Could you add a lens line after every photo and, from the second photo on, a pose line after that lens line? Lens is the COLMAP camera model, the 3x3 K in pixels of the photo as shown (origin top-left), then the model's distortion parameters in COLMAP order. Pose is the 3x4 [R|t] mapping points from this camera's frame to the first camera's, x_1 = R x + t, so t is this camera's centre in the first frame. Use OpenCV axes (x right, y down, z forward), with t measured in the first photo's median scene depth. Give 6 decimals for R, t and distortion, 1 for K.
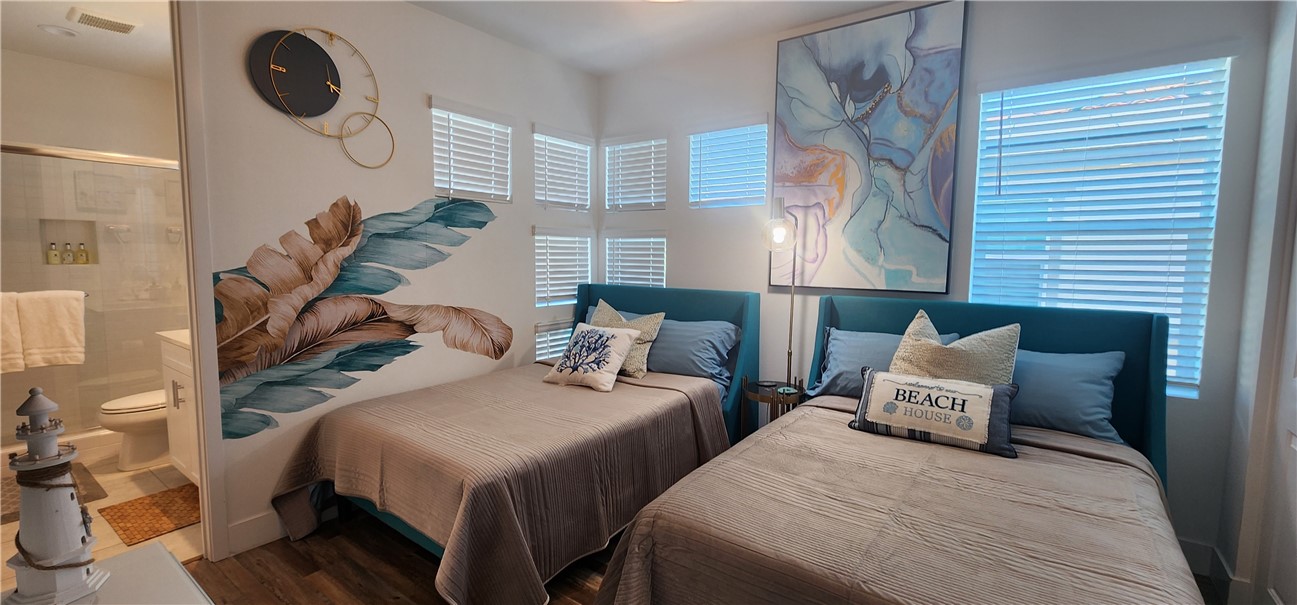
lens RADIAL K [[531.1, 0, 650.7], [0, 531.1, 298.4], [0, 0, 1]] dist [0.000249, -0.000079]
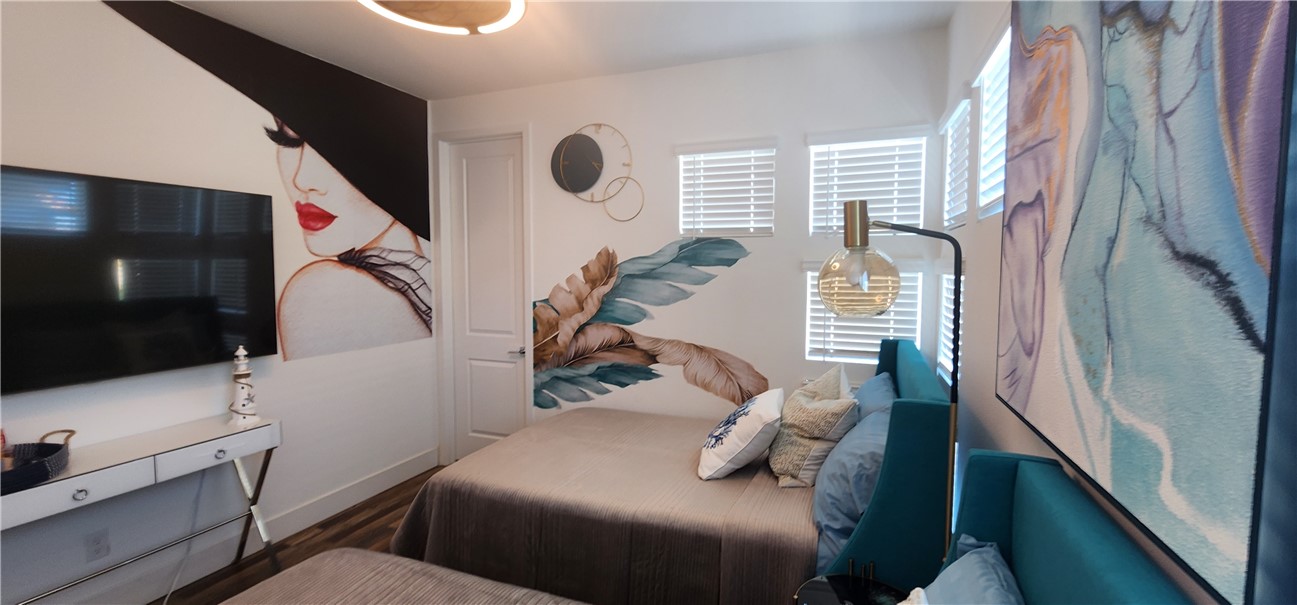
lens RADIAL K [[531.1, 0, 653.6], [0, 531.1, 306.7], [0, 0, 1]] dist [0.000249, -0.000079]
pose [[0.261142, 0.058455, -0.963529, 0.610516], [-0.085347, 0.995654, 0.037272, -0.091488], [0.961520, 0.072500, 0.264996, 0.683279]]
